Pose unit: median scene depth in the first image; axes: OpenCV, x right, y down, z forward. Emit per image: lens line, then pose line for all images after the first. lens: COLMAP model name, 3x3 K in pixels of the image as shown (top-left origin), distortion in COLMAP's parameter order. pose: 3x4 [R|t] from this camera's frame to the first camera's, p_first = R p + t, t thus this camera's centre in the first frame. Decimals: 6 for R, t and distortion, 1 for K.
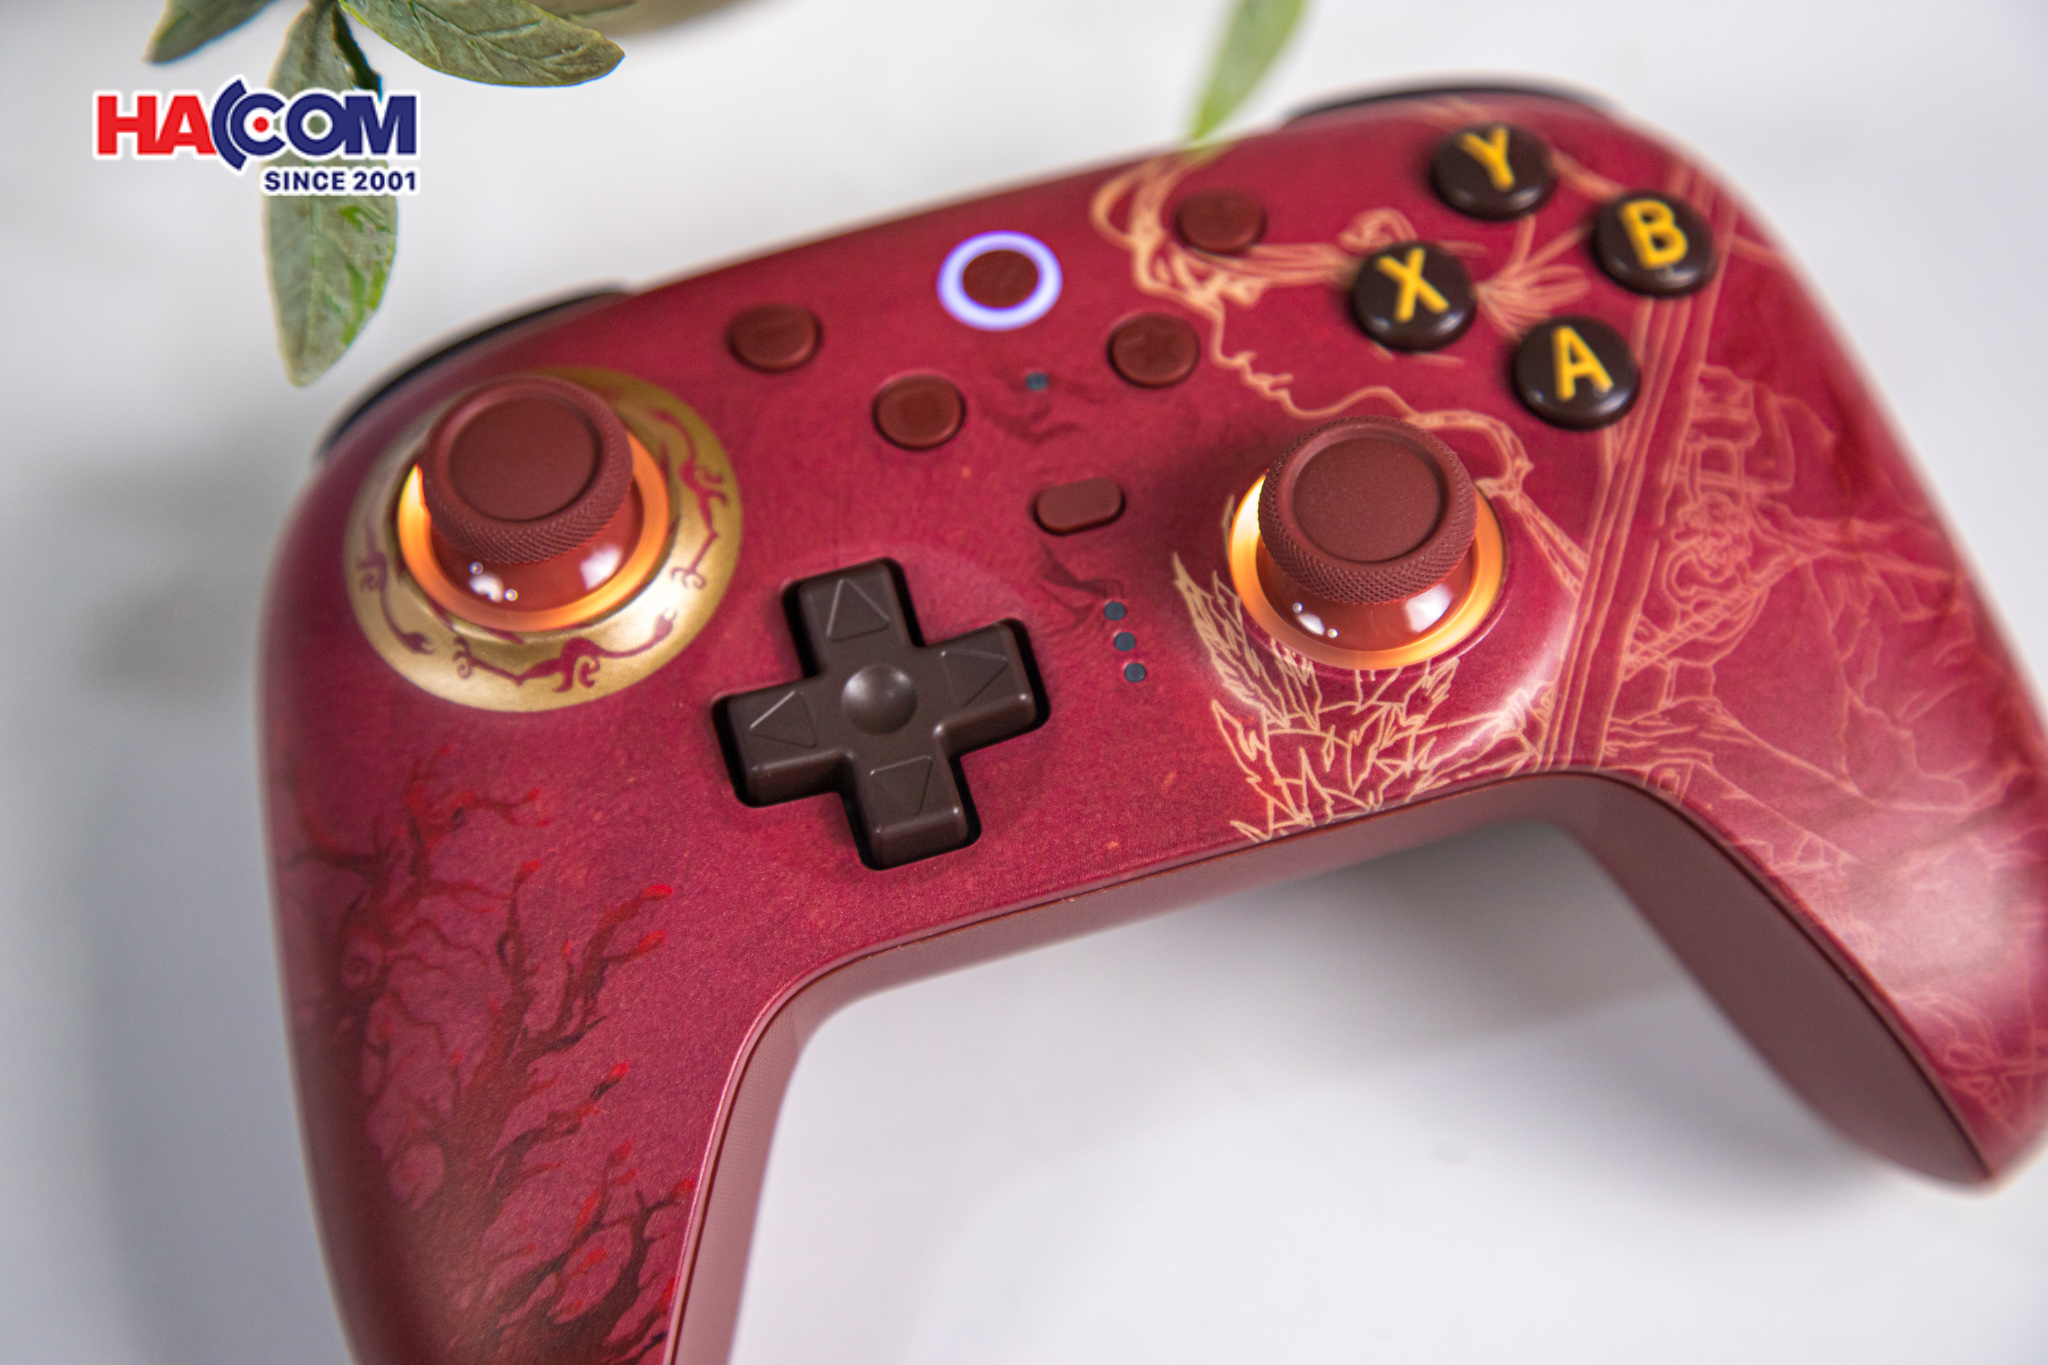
lens RADIAL K [[4980.7, 0, 1026.3], [0, 4980.7, 678.4], [0, 0, 1]] dist [0.301304, 0.000000]
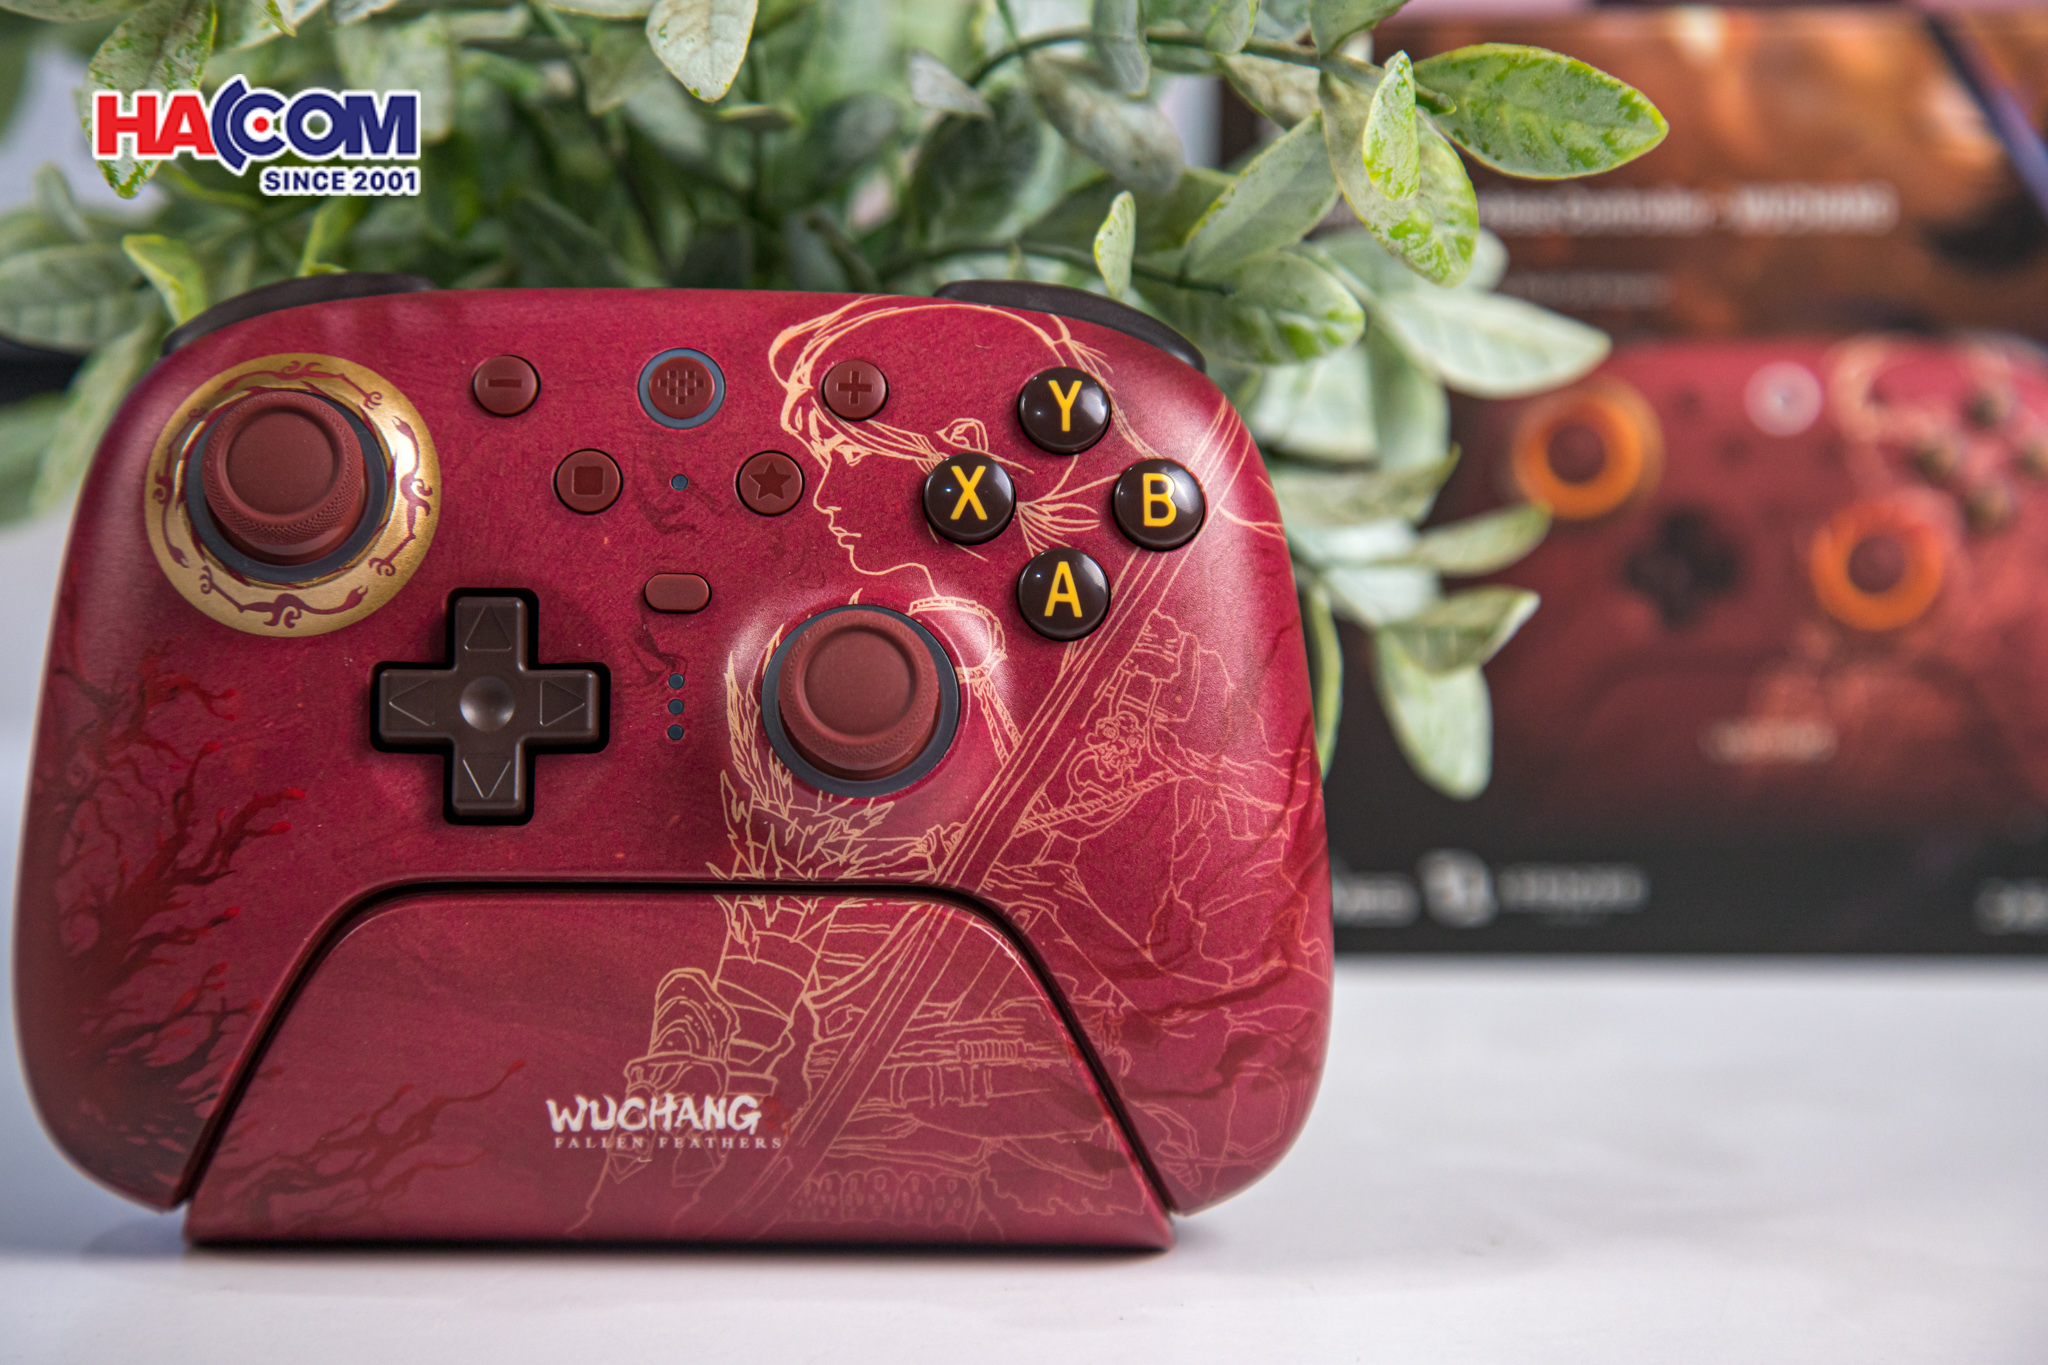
lens RADIAL K [[4980.7, 0, 1032.3], [0, 4980.7, 678.6], [0, 0, 1]] dist [0.301304, 0.000000]
pose [[0.957716, 0.287481, -0.011601, 0.127538], [-0.271817, 0.917276, 0.291067, -0.441022], [0.094318, -0.275606, 0.956632, -0.300120]]
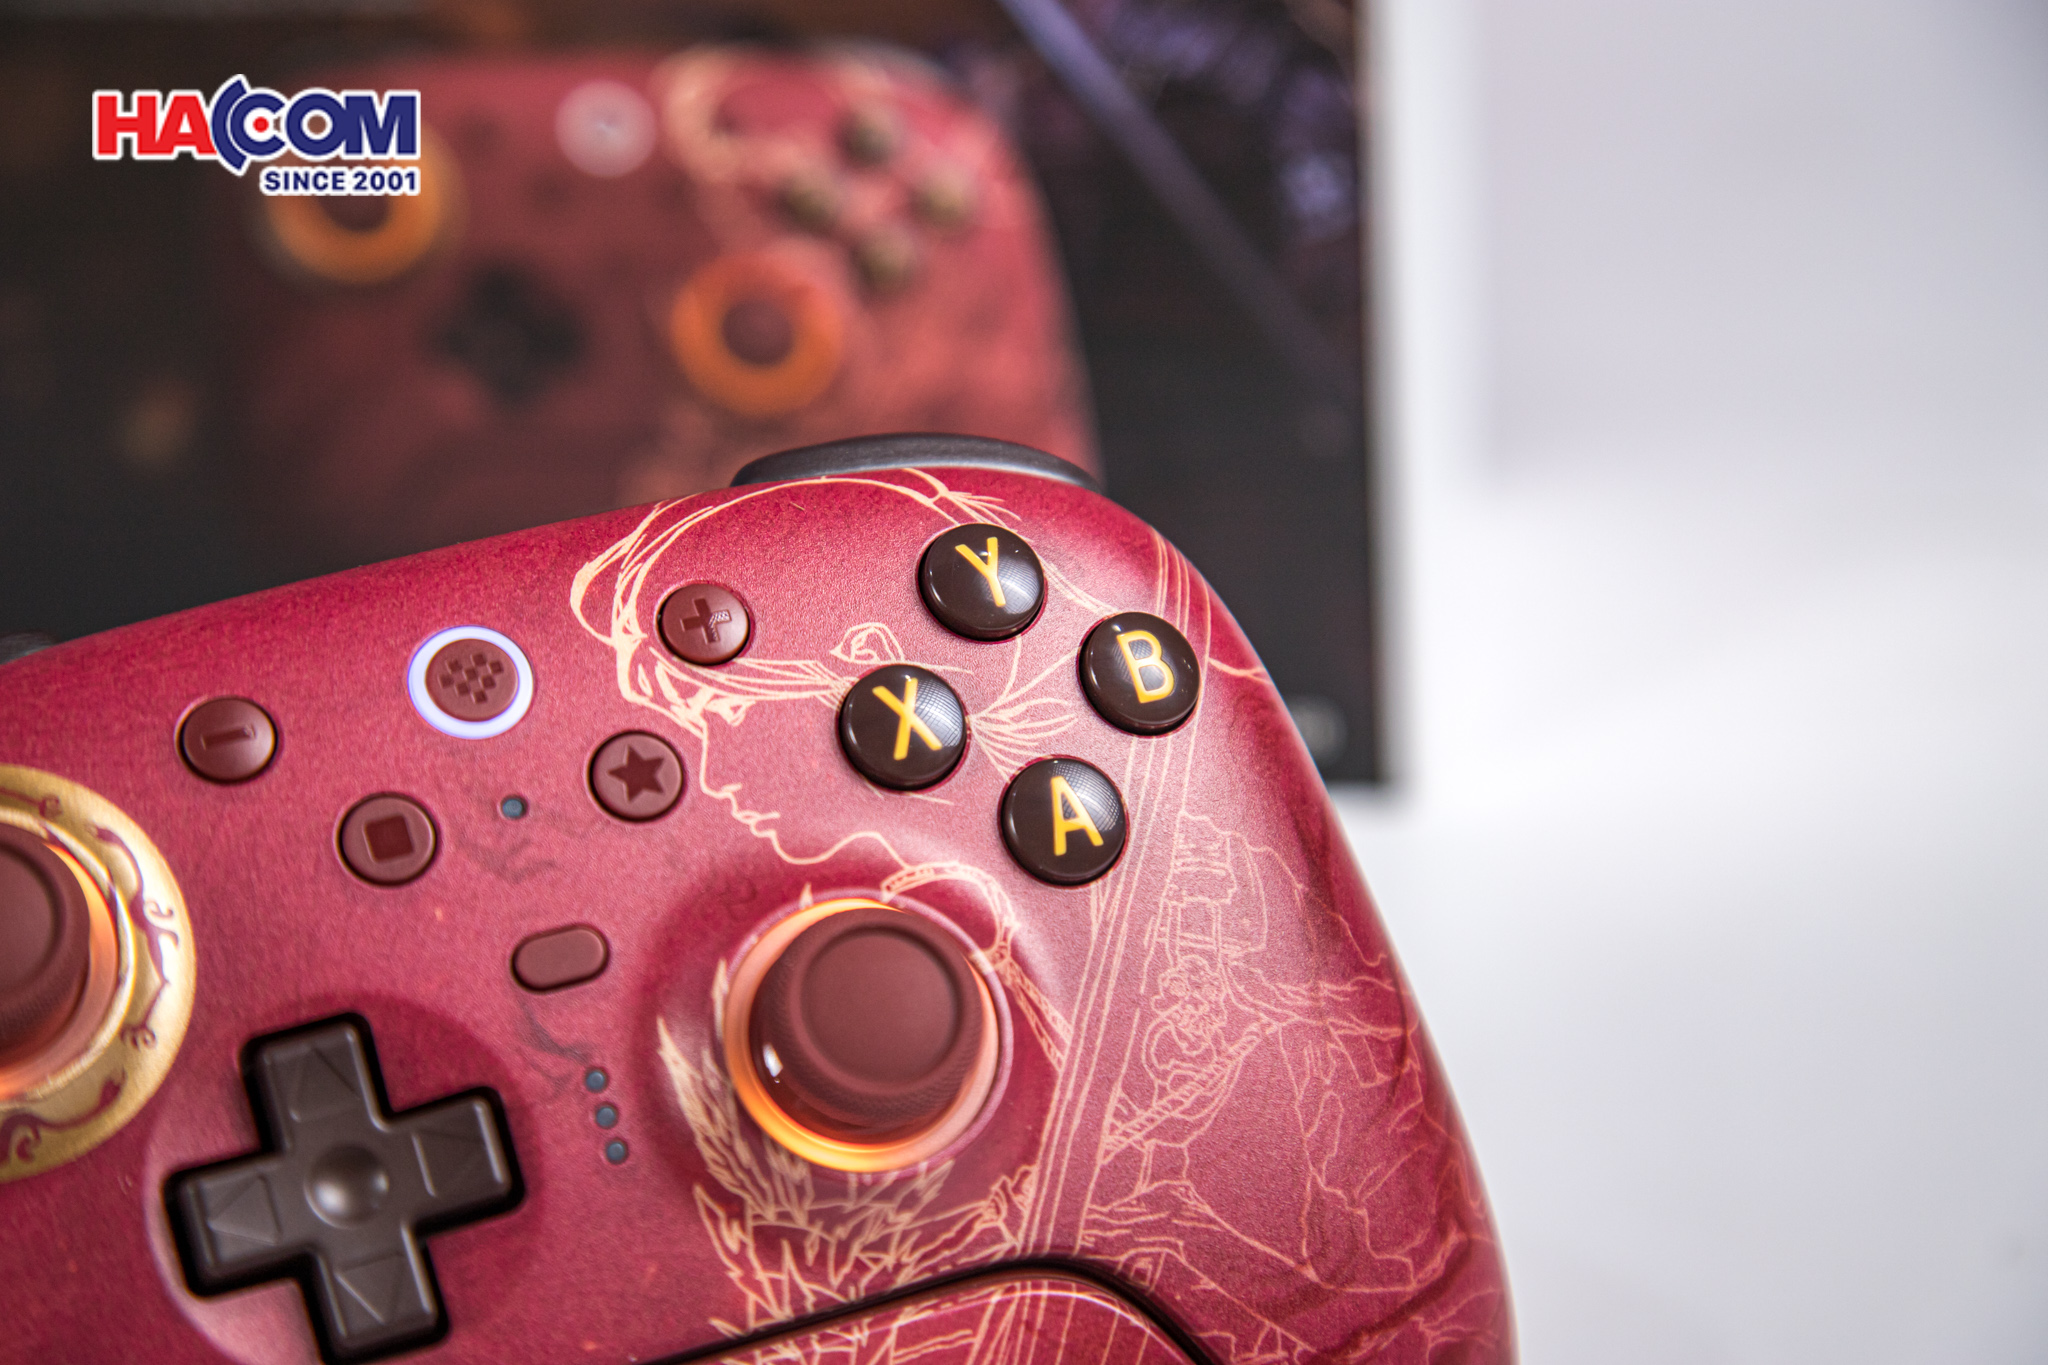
lens RADIAL K [[4980.7, 0, 1018.7], [0, 4980.7, 666.1], [0, 0, 1]] dist [0.301304, 0.000000]
pose [[0.967670, 0.040918, 0.248879, -0.146295], [-0.085335, 0.981674, 0.170396, -0.263034], [-0.237346, -0.186125, 0.953428, 0.082780]]
